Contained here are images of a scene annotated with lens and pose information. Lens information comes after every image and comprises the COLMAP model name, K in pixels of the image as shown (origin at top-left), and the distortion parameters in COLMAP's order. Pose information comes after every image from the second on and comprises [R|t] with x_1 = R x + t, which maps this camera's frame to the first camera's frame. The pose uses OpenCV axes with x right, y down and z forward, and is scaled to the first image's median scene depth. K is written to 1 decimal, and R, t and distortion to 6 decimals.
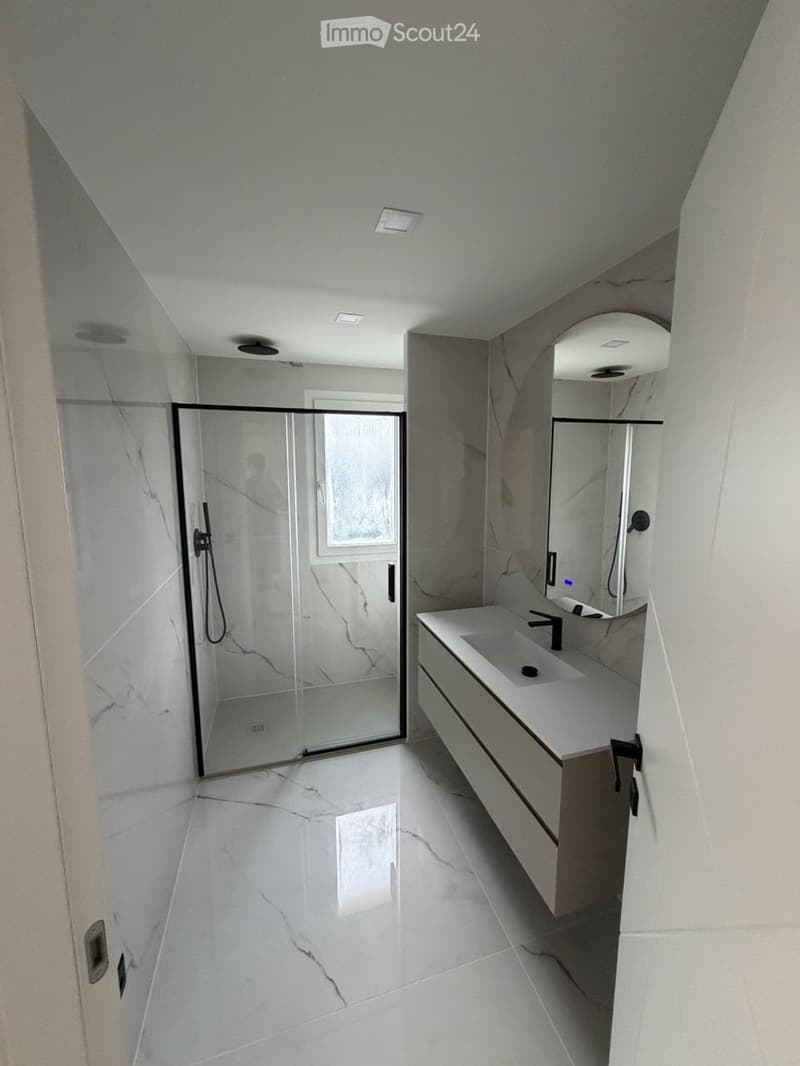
lens RADIAL K [[424.6, 0, 402.3], [0, 424.6, 530.3], [0, 0, 1]] dist [-0.000403, 0.000331]
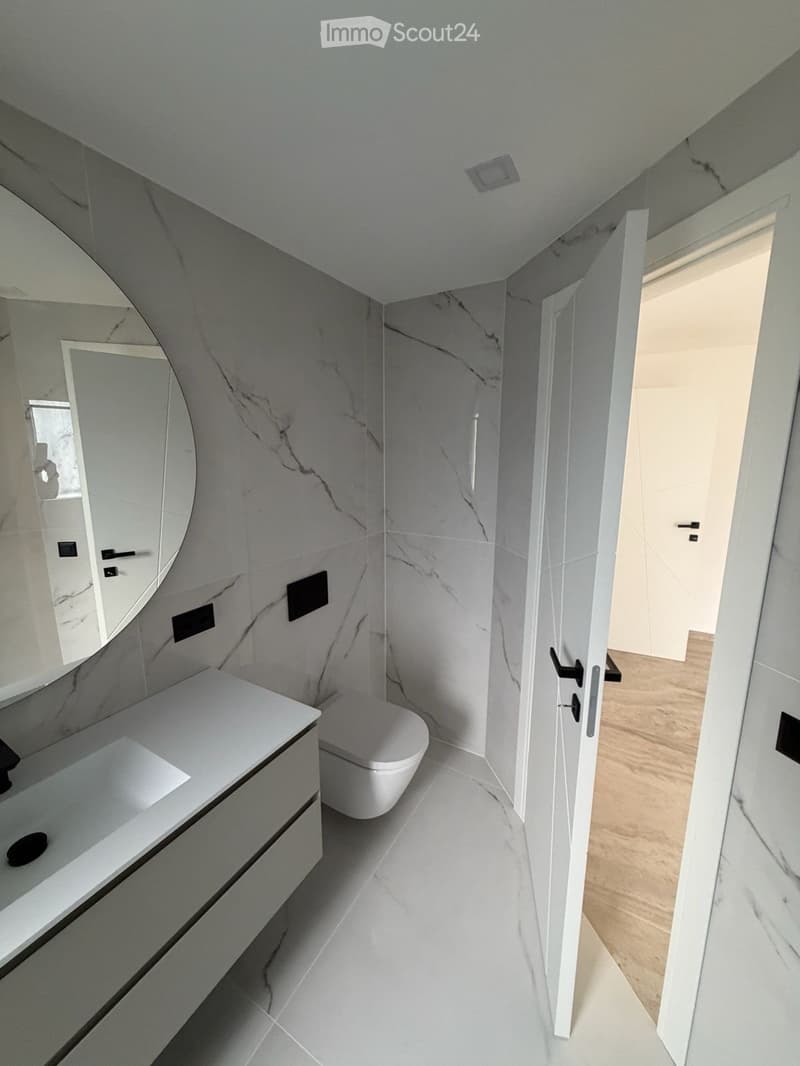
lens RADIAL K [[424.6, 0, 399.4], [0, 424.6, 532.2], [0, 0, 1]] dist [-0.000403, 0.000331]
pose [[-0.673664, -0.135728, 0.726468, -0.372008], [0.098993, 0.957560, 0.270701, -0.142449], [-0.732378, 0.254277, -0.631637, 1.066535]]
